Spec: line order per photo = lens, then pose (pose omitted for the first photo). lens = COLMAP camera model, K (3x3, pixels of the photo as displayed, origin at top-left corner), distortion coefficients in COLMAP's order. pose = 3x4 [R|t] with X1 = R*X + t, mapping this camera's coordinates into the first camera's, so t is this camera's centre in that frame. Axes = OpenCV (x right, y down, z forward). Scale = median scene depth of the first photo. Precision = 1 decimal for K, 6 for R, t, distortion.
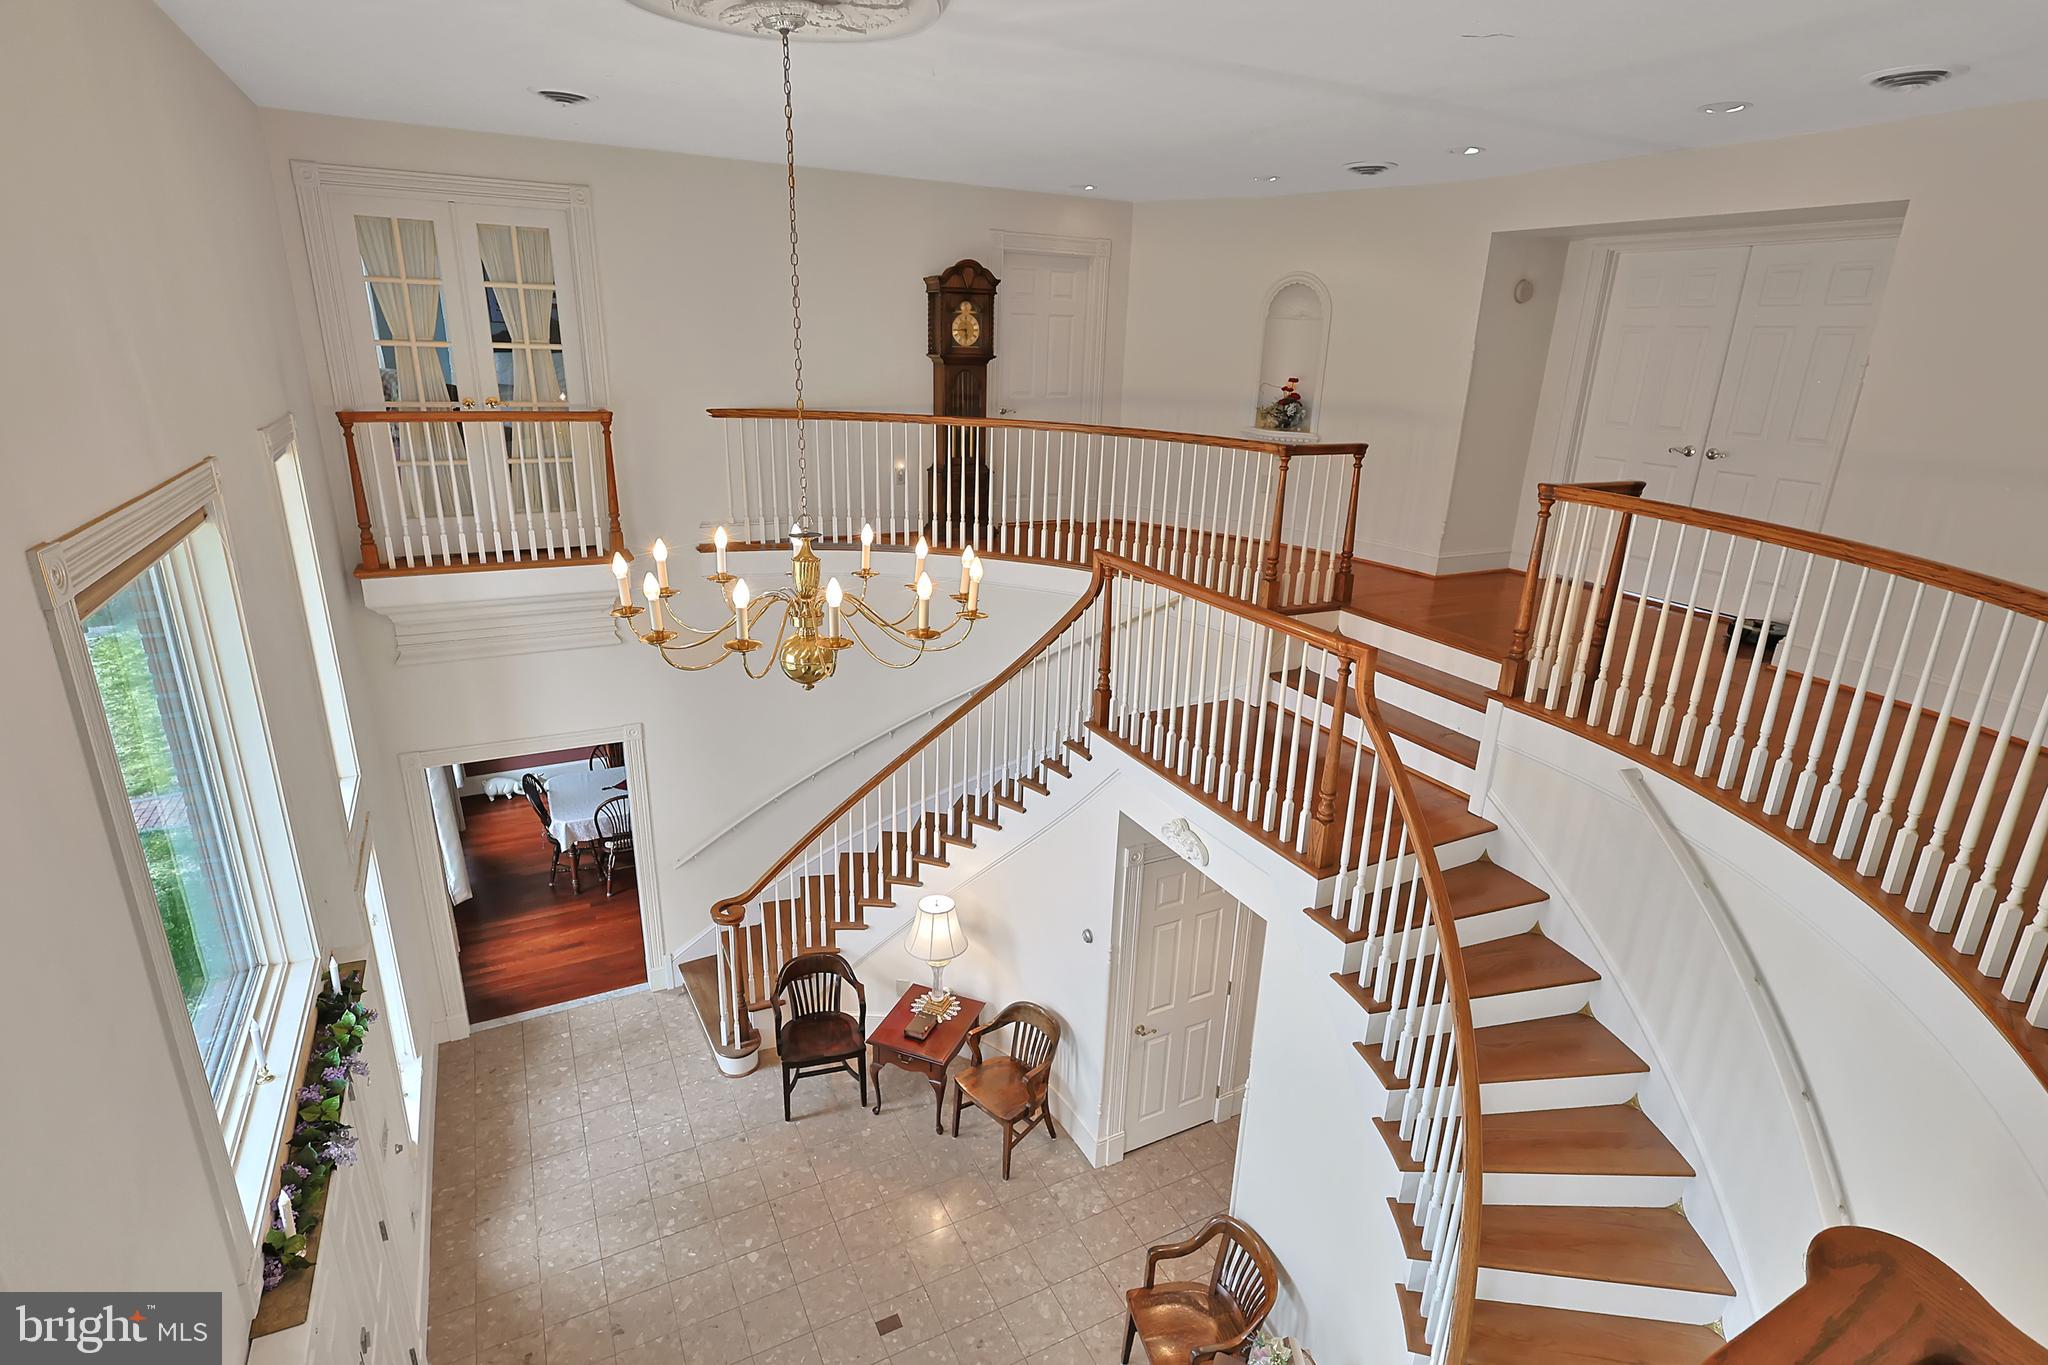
lens RADIAL K [[1006.0, 0, 1050.6], [0, 1006.0, 690.8], [0, 0, 1]] dist [0.000076, -0.000375]
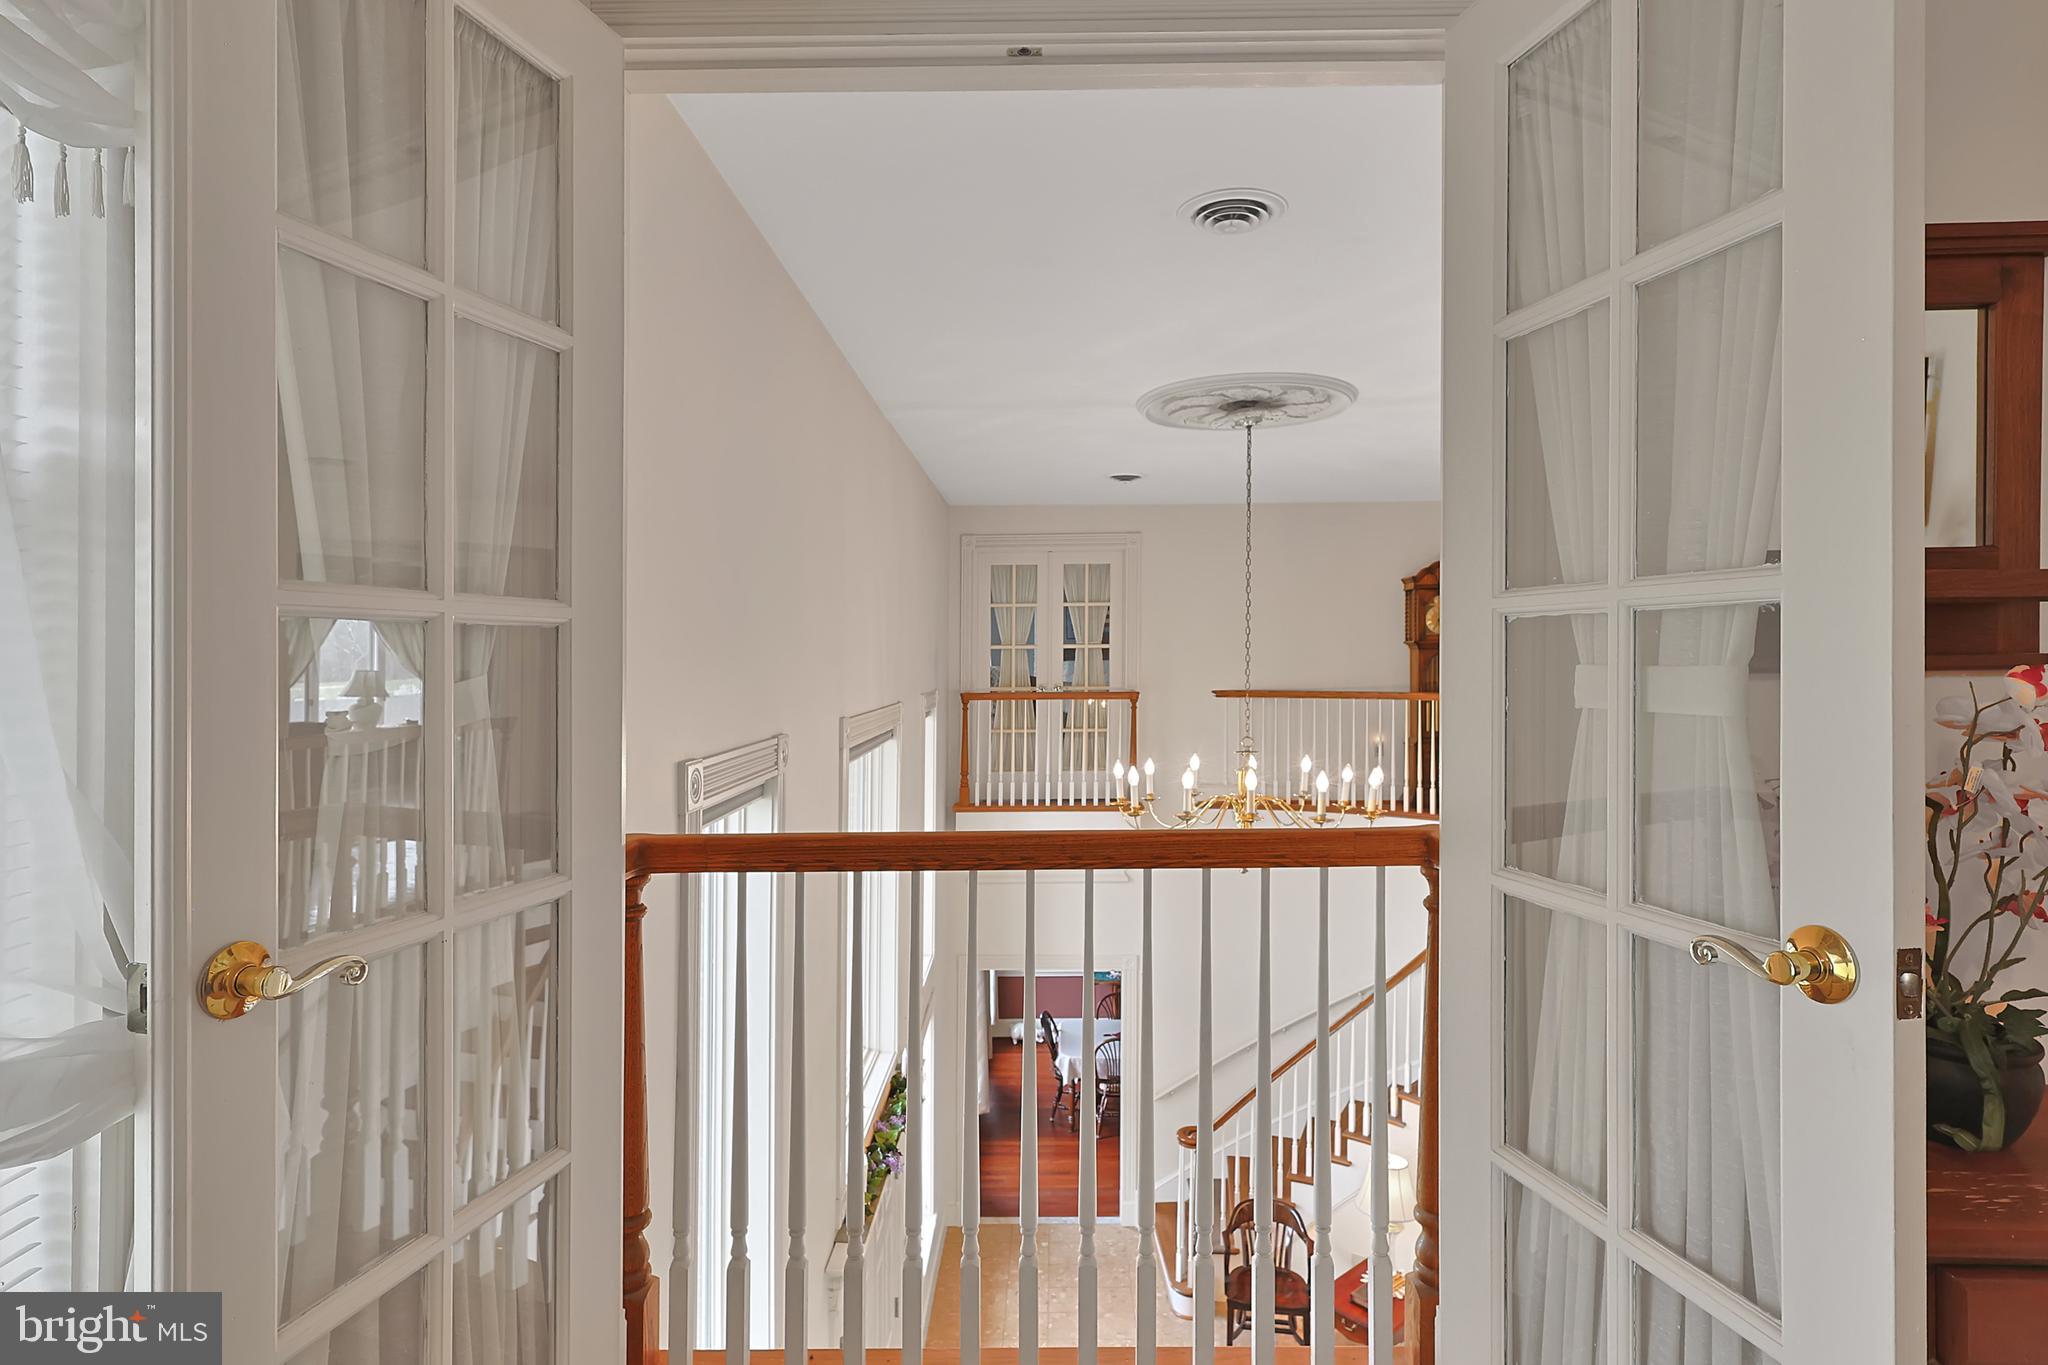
lens RADIAL K [[1006.0, 0, 1025.2], [0, 1006.0, 669.4], [0, 0, 1]] dist [0.000076, -0.000375]
pose [[0.864768, -0.024185, -0.501589, 0.078303], [-0.134806, 0.950997, -0.278267, 0.068424], [0.483740, 0.308254, 0.819131, -0.123190]]
